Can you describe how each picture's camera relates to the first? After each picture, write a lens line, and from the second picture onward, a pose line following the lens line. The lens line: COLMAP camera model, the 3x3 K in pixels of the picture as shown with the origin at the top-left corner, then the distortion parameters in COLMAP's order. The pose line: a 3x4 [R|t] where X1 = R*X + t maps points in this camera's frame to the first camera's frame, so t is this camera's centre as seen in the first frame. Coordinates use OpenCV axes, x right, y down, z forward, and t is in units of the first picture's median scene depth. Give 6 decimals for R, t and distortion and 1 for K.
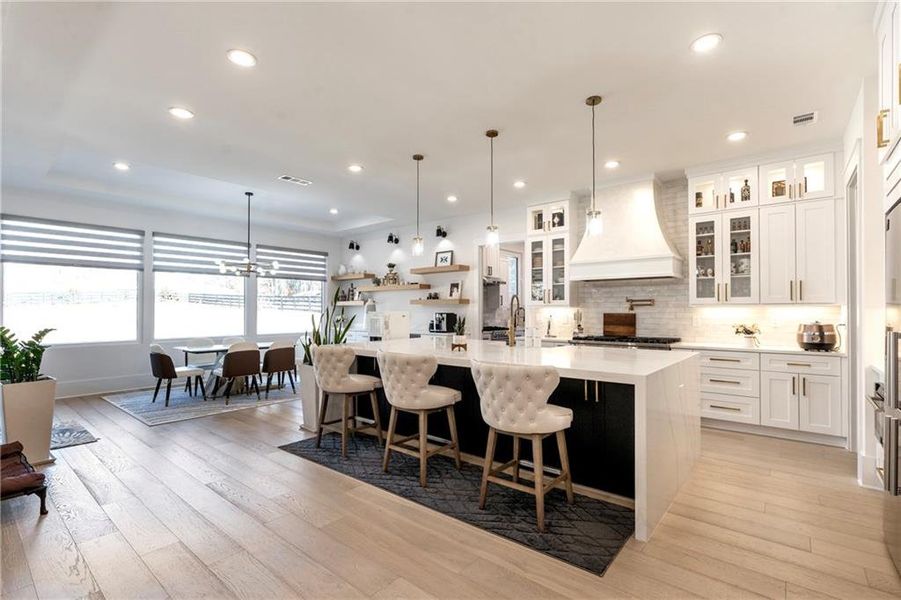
lens RADIAL K [[415.3, 0, 448.8], [0, 415.3, 308.0], [0, 0, 1]] dist [0.002344, 0.000427]
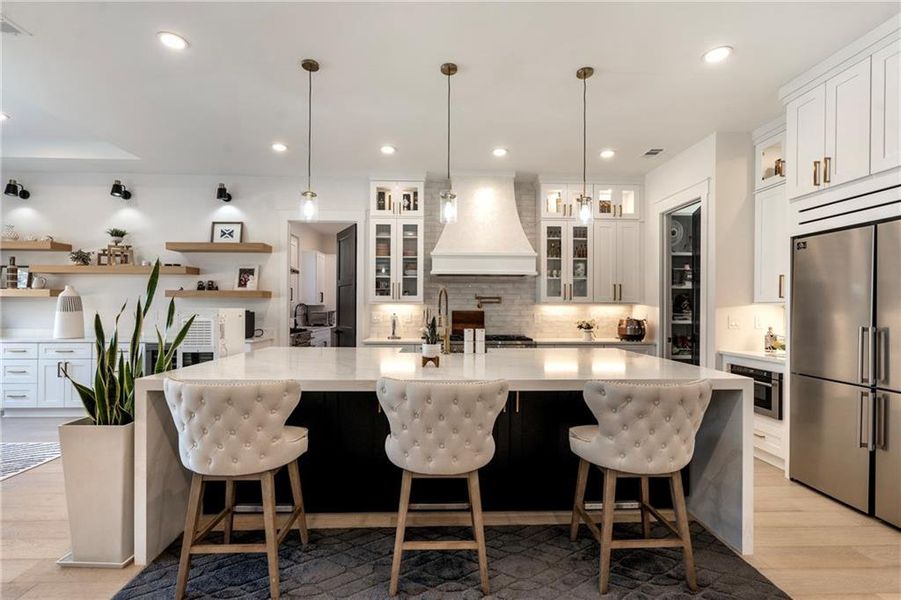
lens RADIAL K [[394.1, 0, 429.2], [0, 394.1, 305.6], [0, 0, 1]] dist [-0.002379, 0.000401]
pose [[0.750117, 0.010328, 0.661224, -0.247896], [-0.009048, 0.999945, -0.005354, 0.006029], [-0.661243, -0.001966, 0.750169, 0.359114]]
